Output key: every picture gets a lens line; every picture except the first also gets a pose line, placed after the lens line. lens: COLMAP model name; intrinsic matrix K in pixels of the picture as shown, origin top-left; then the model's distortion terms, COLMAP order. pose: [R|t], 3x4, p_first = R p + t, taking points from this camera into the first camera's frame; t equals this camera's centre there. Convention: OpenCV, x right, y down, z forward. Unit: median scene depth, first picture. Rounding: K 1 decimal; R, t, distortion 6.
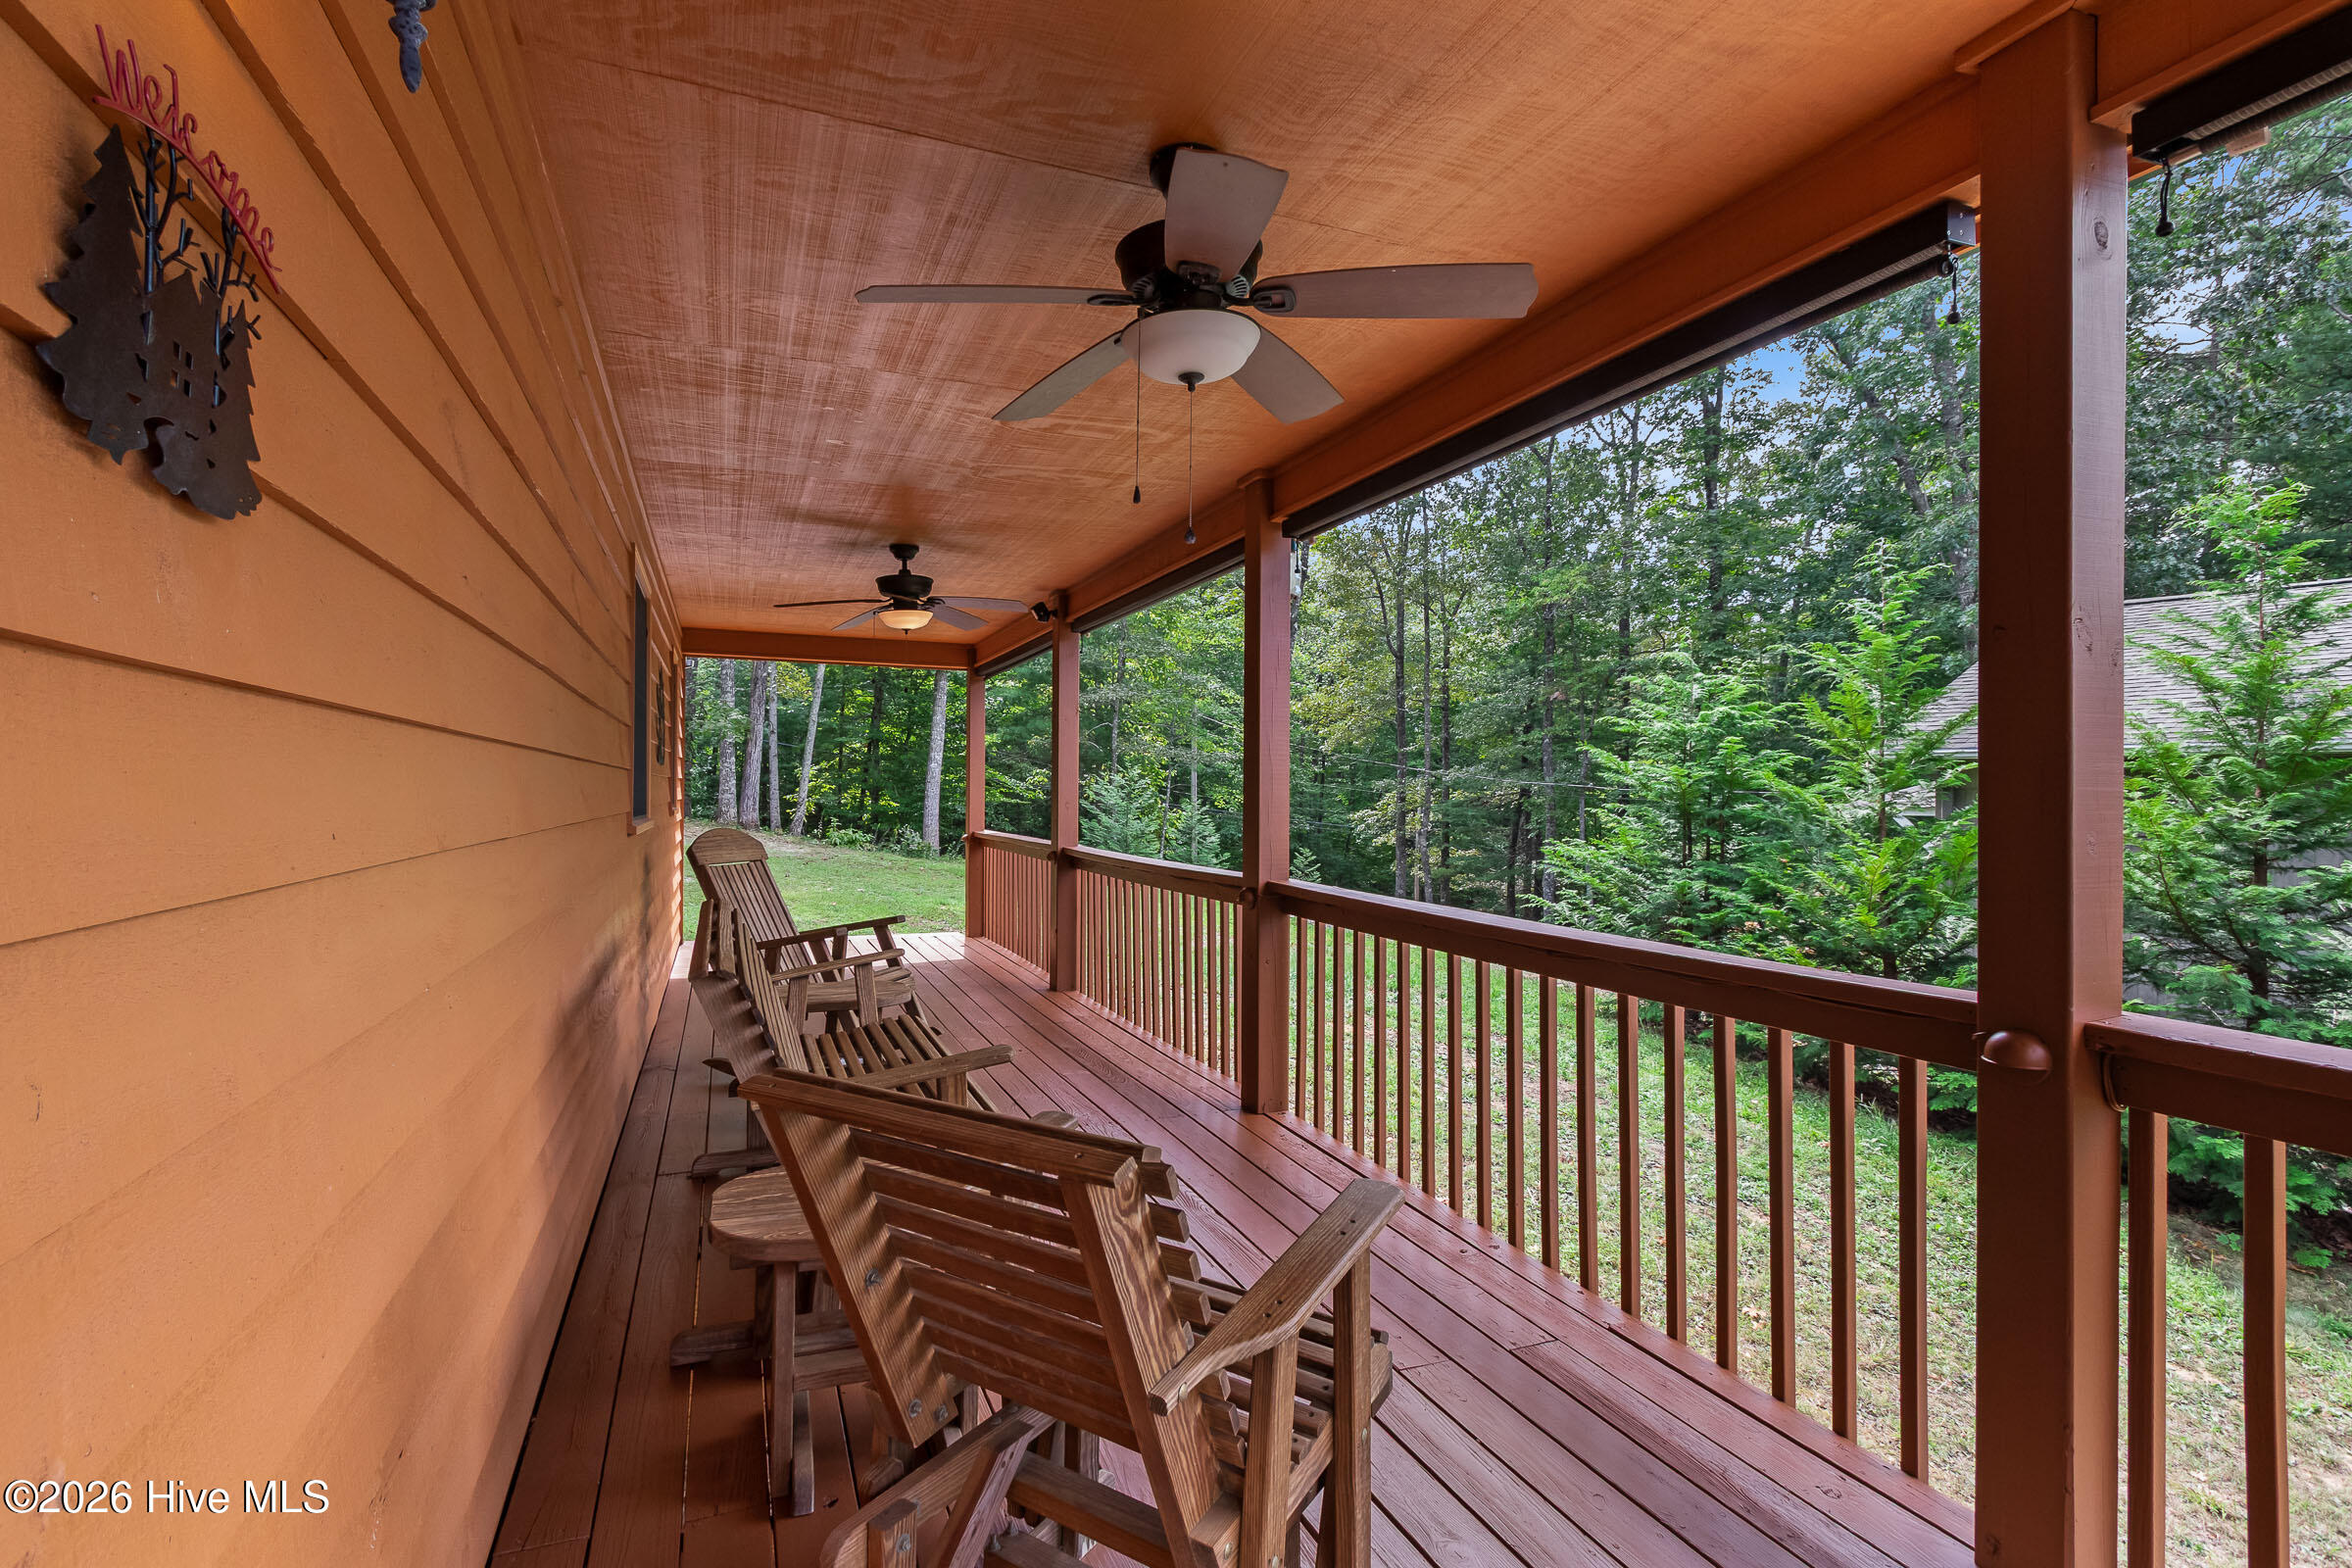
lens RADIAL K [[1085.7, 0, 1179.9], [0, 1085.7, 791.7], [0, 0, 1]] dist [-0.002584, 0.000052]
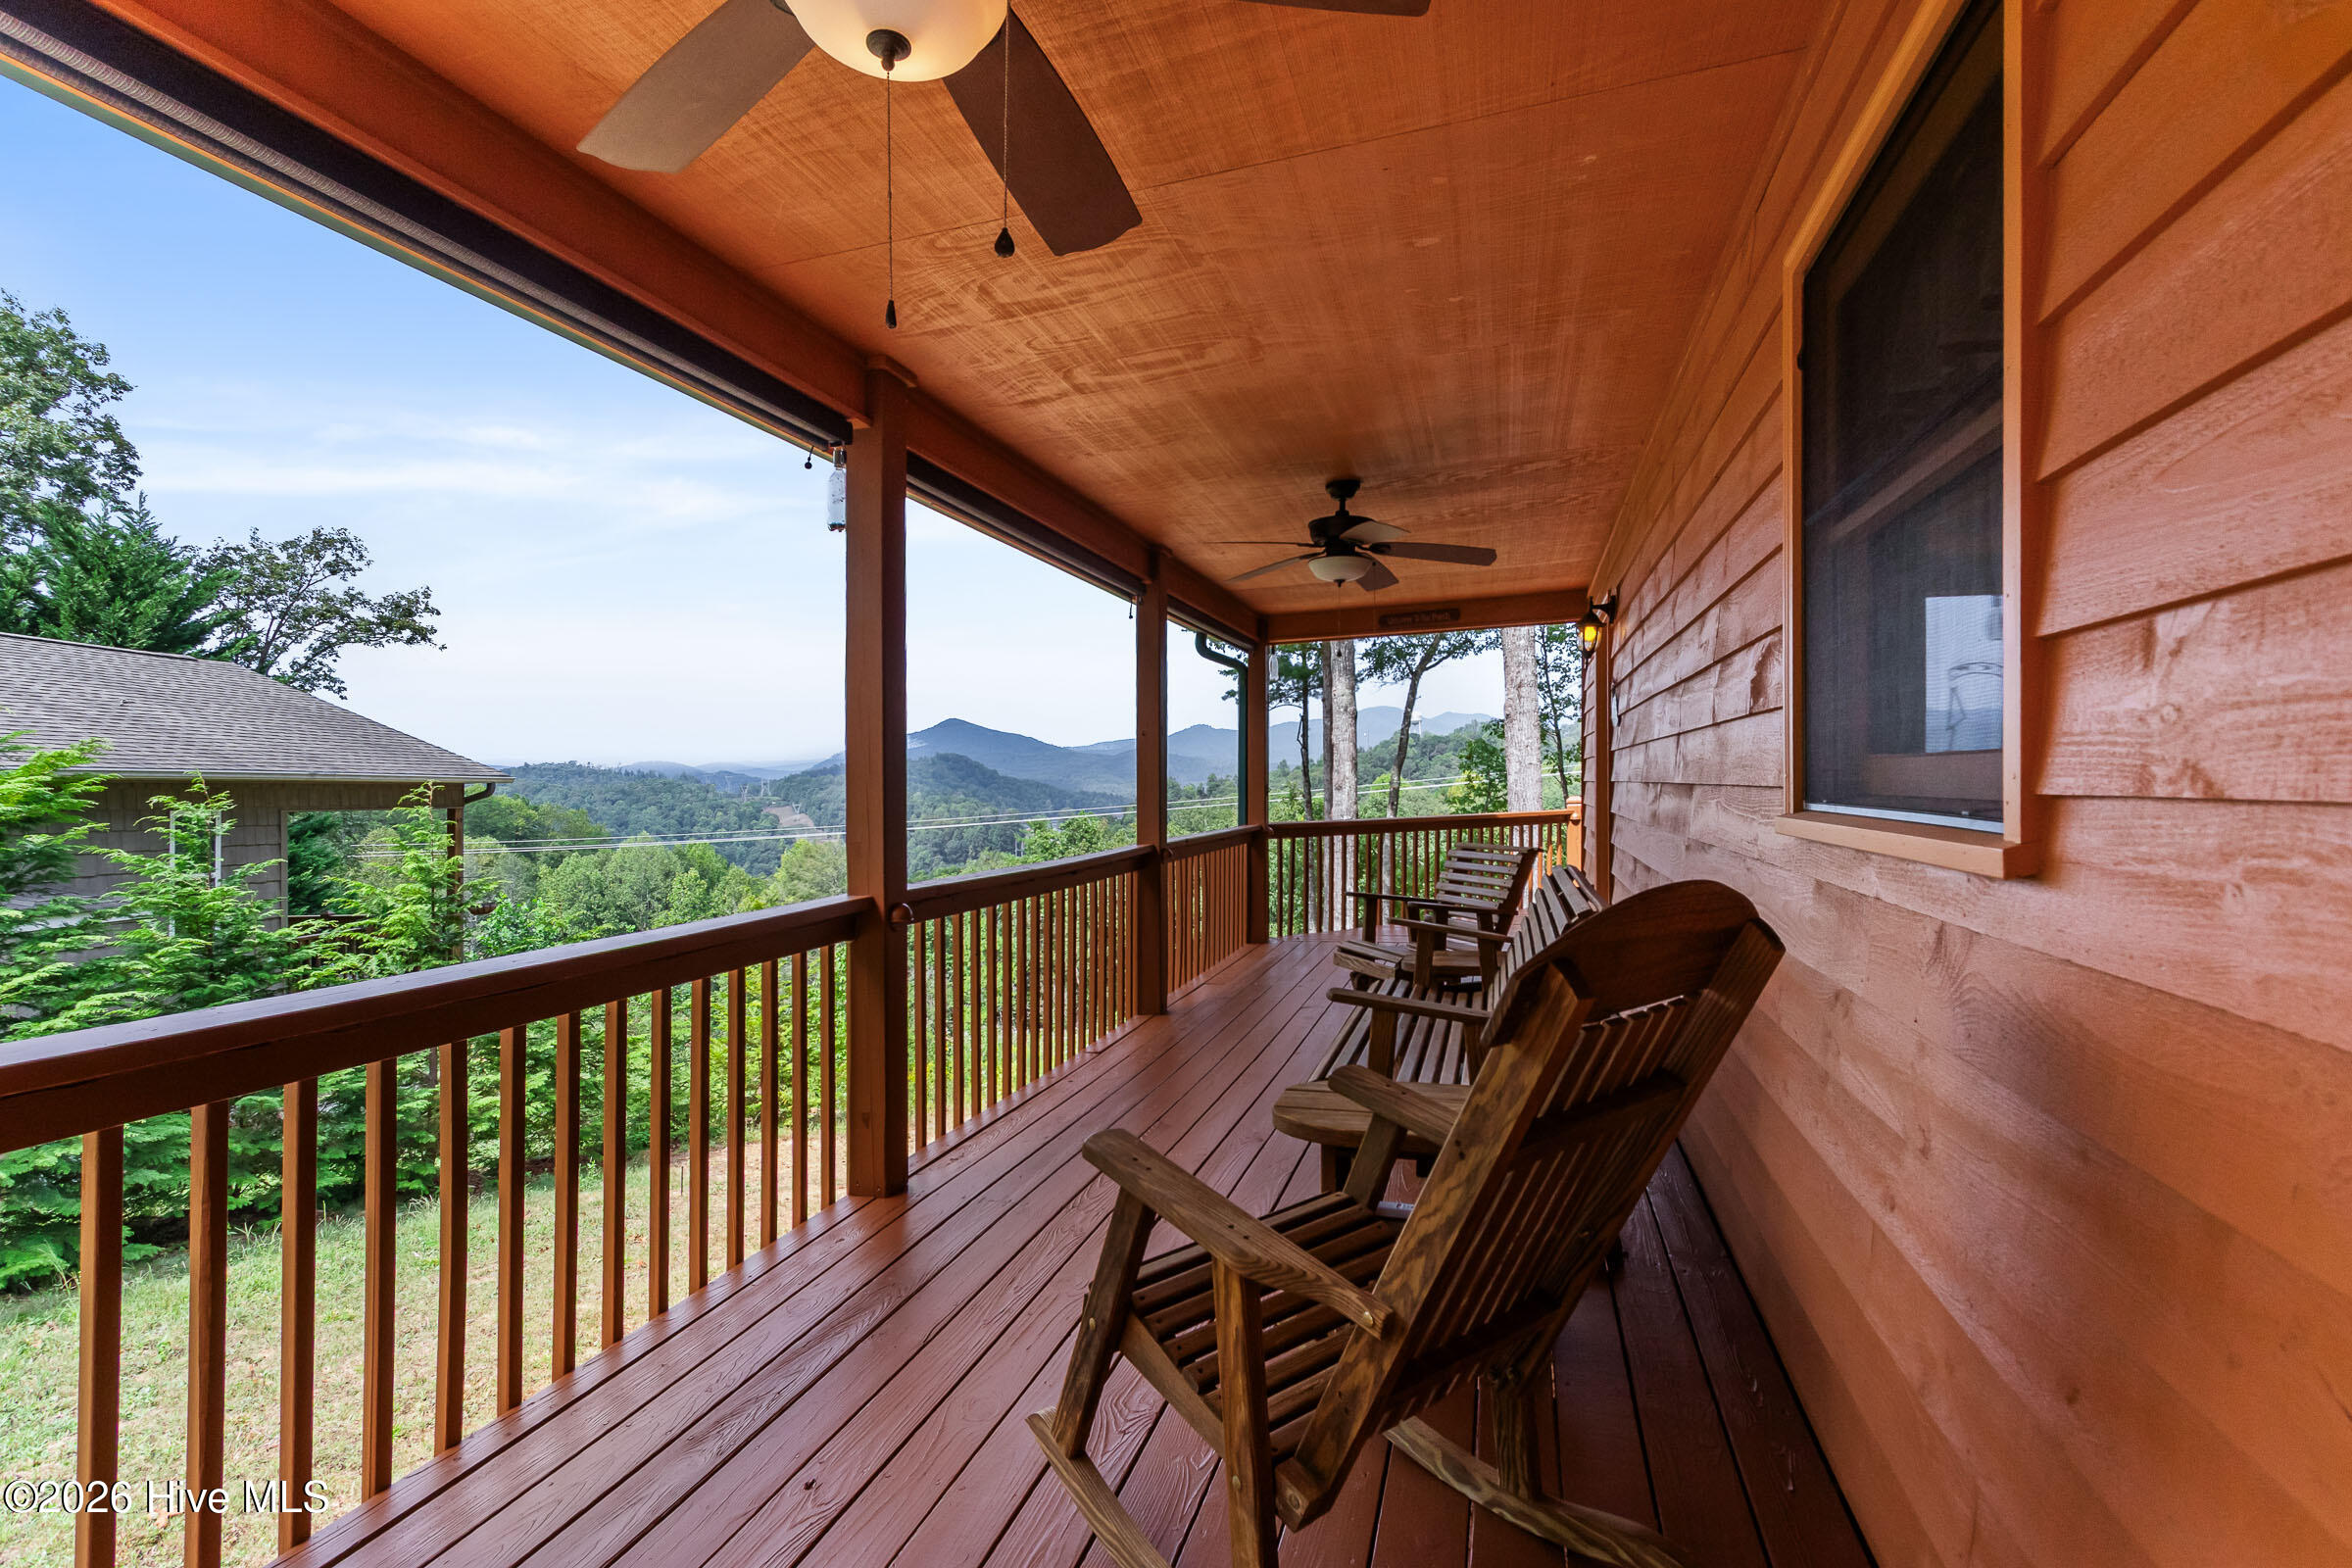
lens RADIAL K [[1085.7, 0, 1170.0], [0, 1085.7, 781.1], [0, 0, 1]] dist [-0.002584, 0.000052]
pose [[-0.763682, -0.004156, 0.645580, -0.691038], [-0.005169, 0.999987, 0.000324, 0.000880], [-0.645572, -0.003090, -0.763693, 1.768745]]
